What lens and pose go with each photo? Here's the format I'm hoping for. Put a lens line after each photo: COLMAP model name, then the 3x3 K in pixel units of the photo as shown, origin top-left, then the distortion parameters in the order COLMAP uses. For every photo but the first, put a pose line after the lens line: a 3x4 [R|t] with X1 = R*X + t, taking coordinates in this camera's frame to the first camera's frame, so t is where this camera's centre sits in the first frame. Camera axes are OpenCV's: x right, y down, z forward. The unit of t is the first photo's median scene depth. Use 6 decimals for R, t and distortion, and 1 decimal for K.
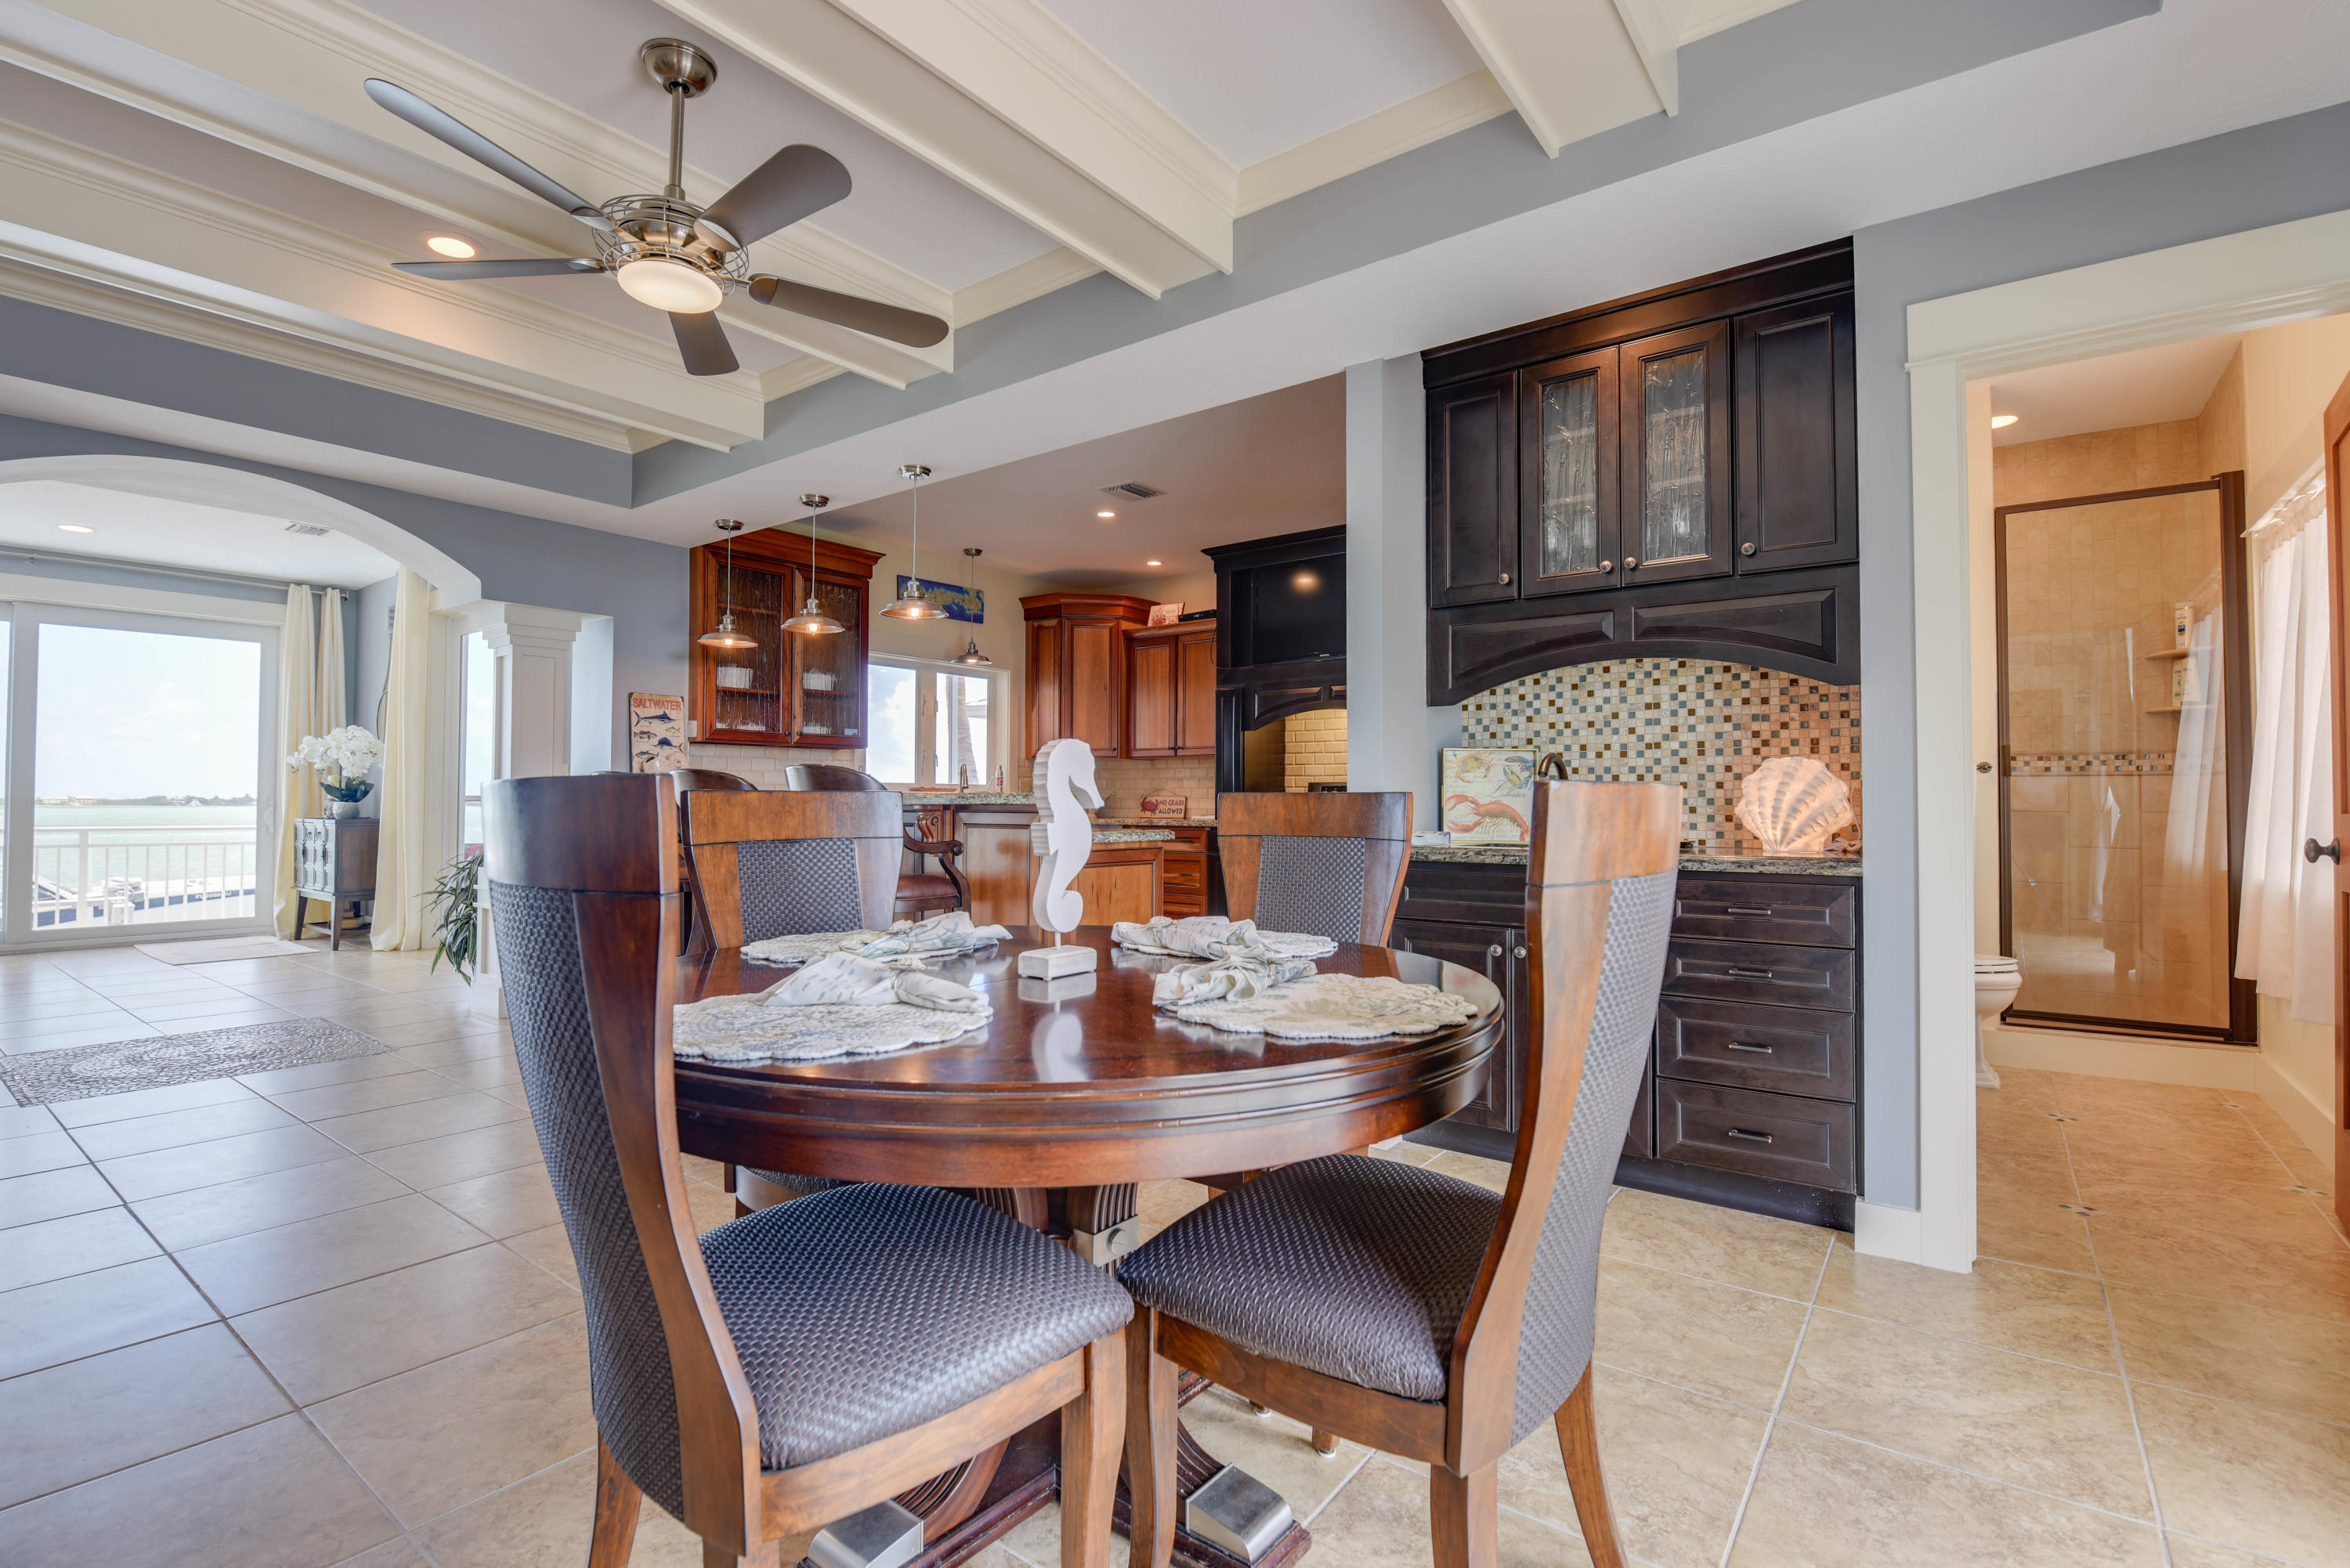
lens RADIAL K [[1109.5, 0, 1165.9], [0, 1109.5, 775.5], [0, 0, 1]] dist [-0.033264, 0.000345]
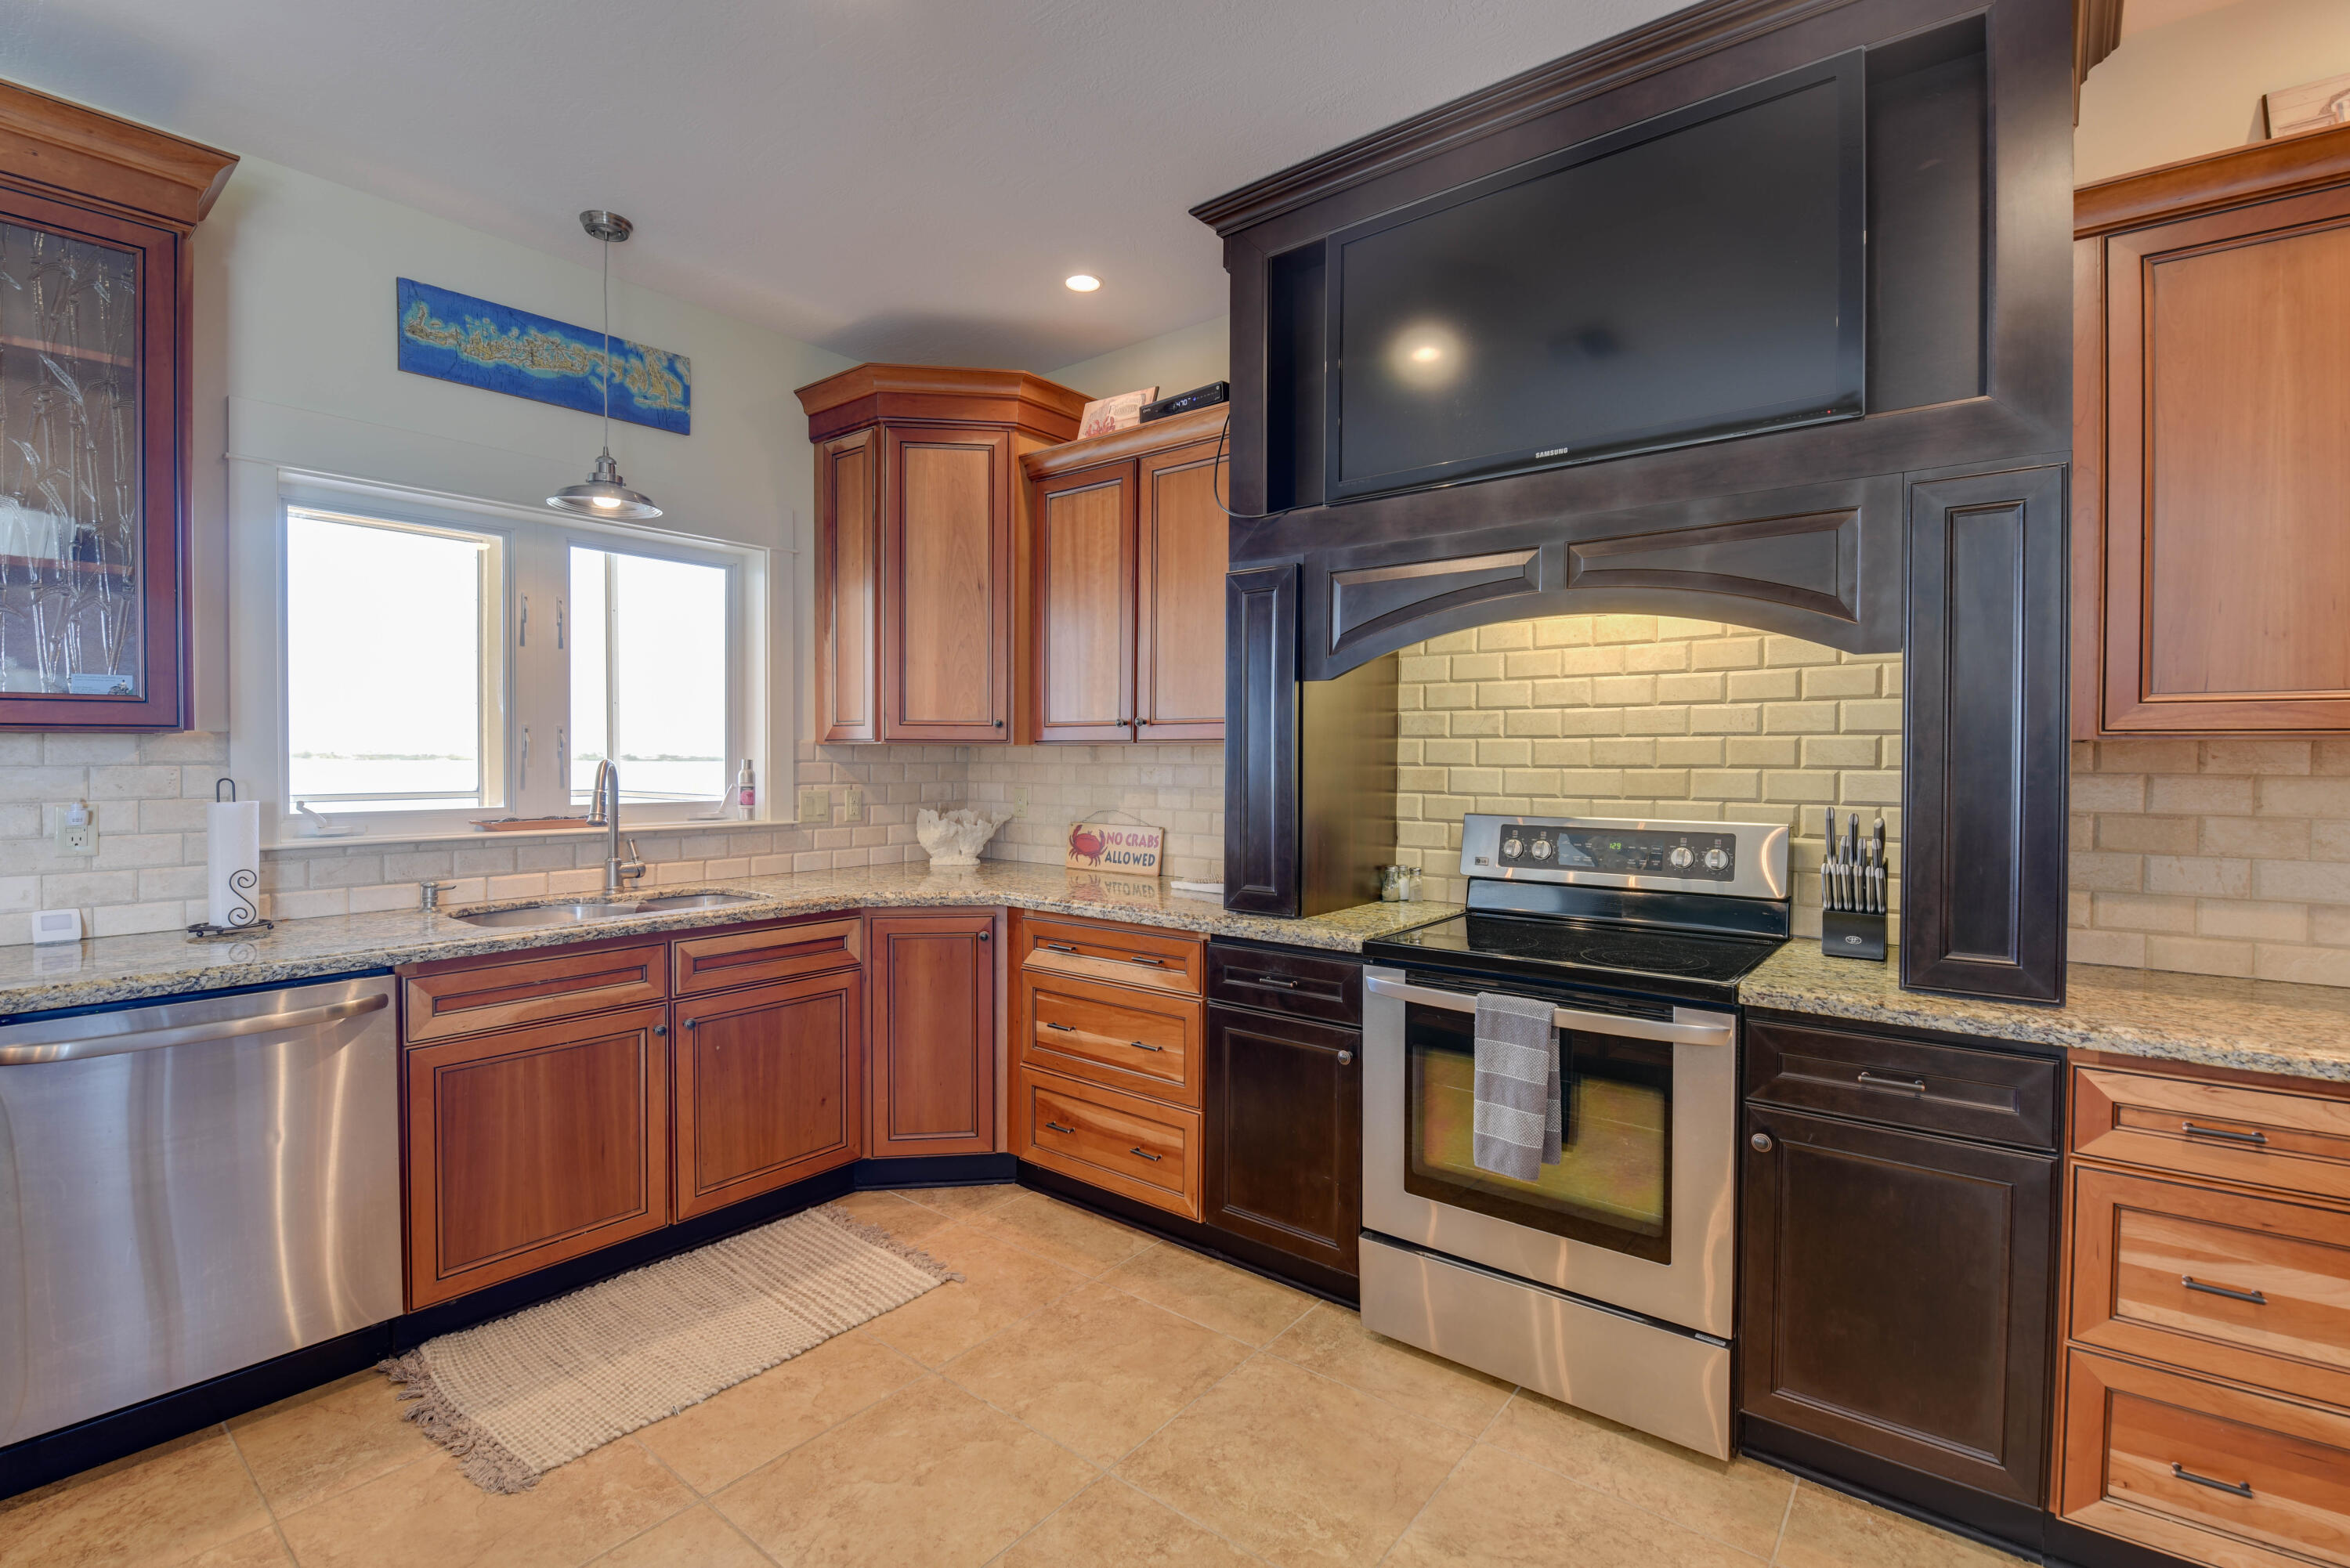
lens RADIAL K [[1034.9, 0, 1172.1], [0, 1034.9, 770.2], [0, 0, 1]] dist [0.000354, -0.011900]
pose [[0.999756, 0.000692, -0.022100, 0.033113], [0.000158, 0.999260, 0.038457, -0.022186], [0.022110, -0.038451, 0.999016, 0.613385]]
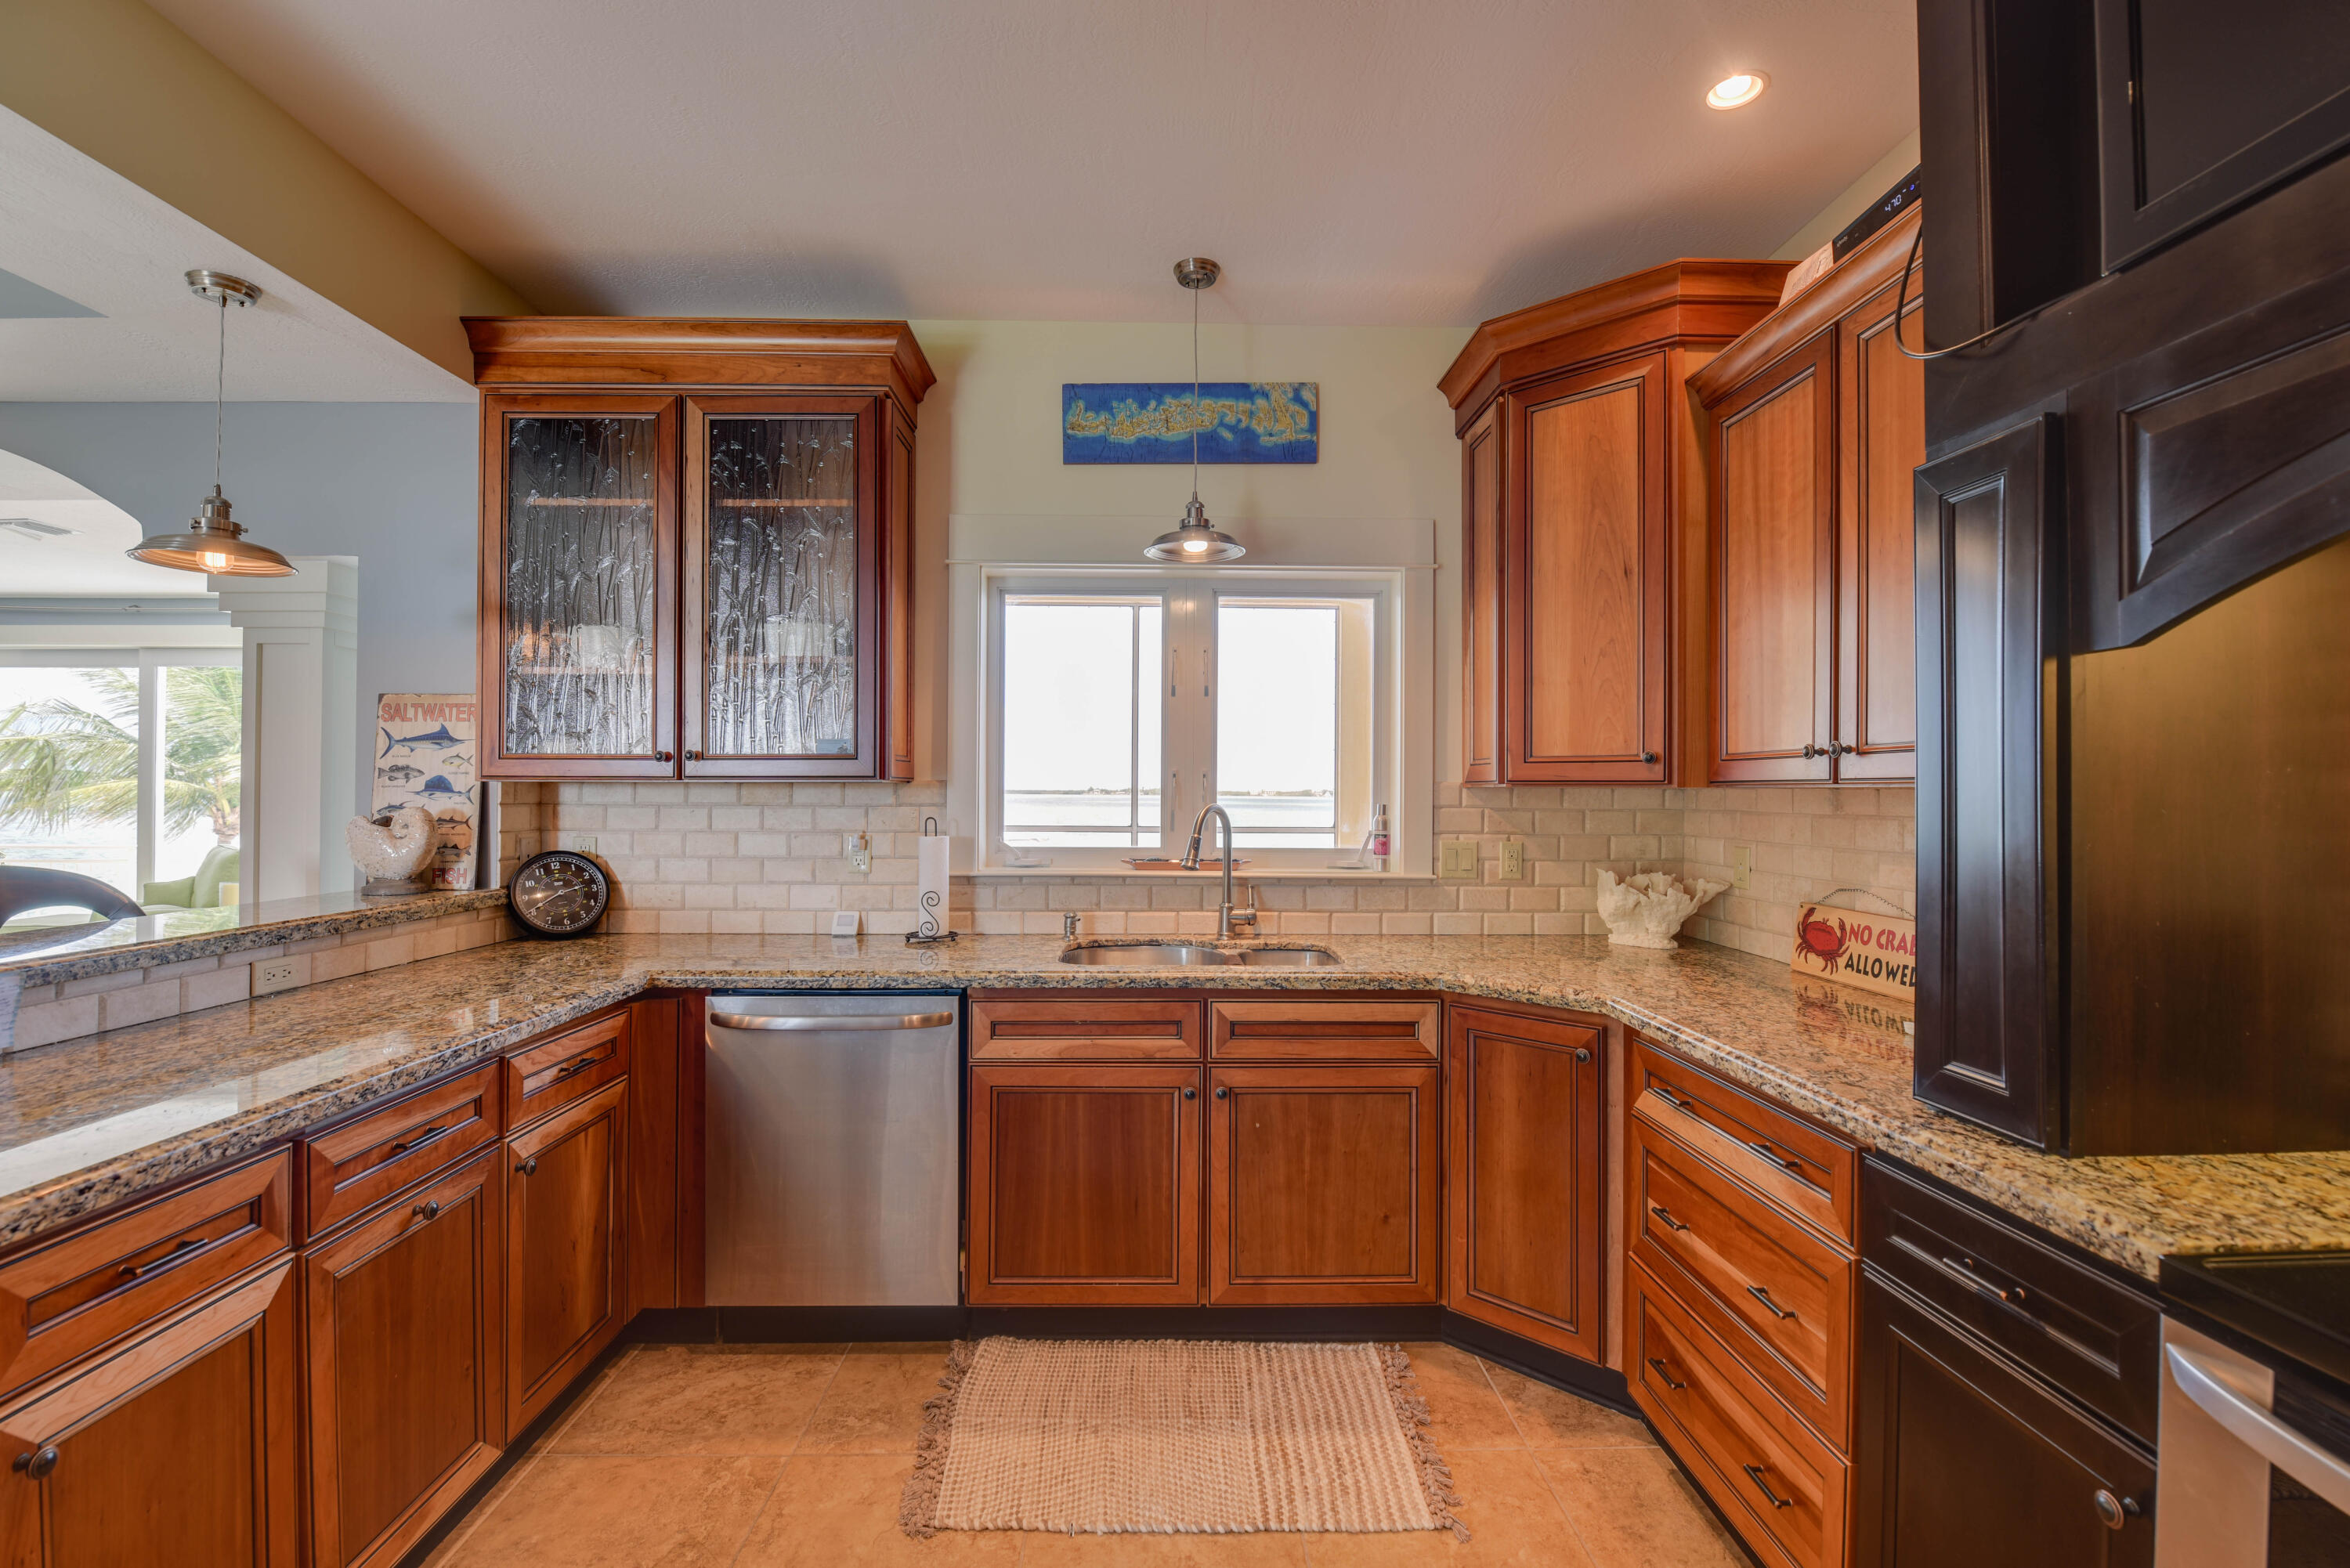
lens RADIAL K [[1033.0, 0, 1169.8], [0, 1033.0, 777.6], [0, 0, 1]] dist [-0.000855, -0.008368]
pose [[0.628715, -0.010605, -0.777563, 0.100605], [0.016812, 0.999859, -0.000043, -0.021477], [0.777454, -0.013045, 0.628805, 0.737041]]
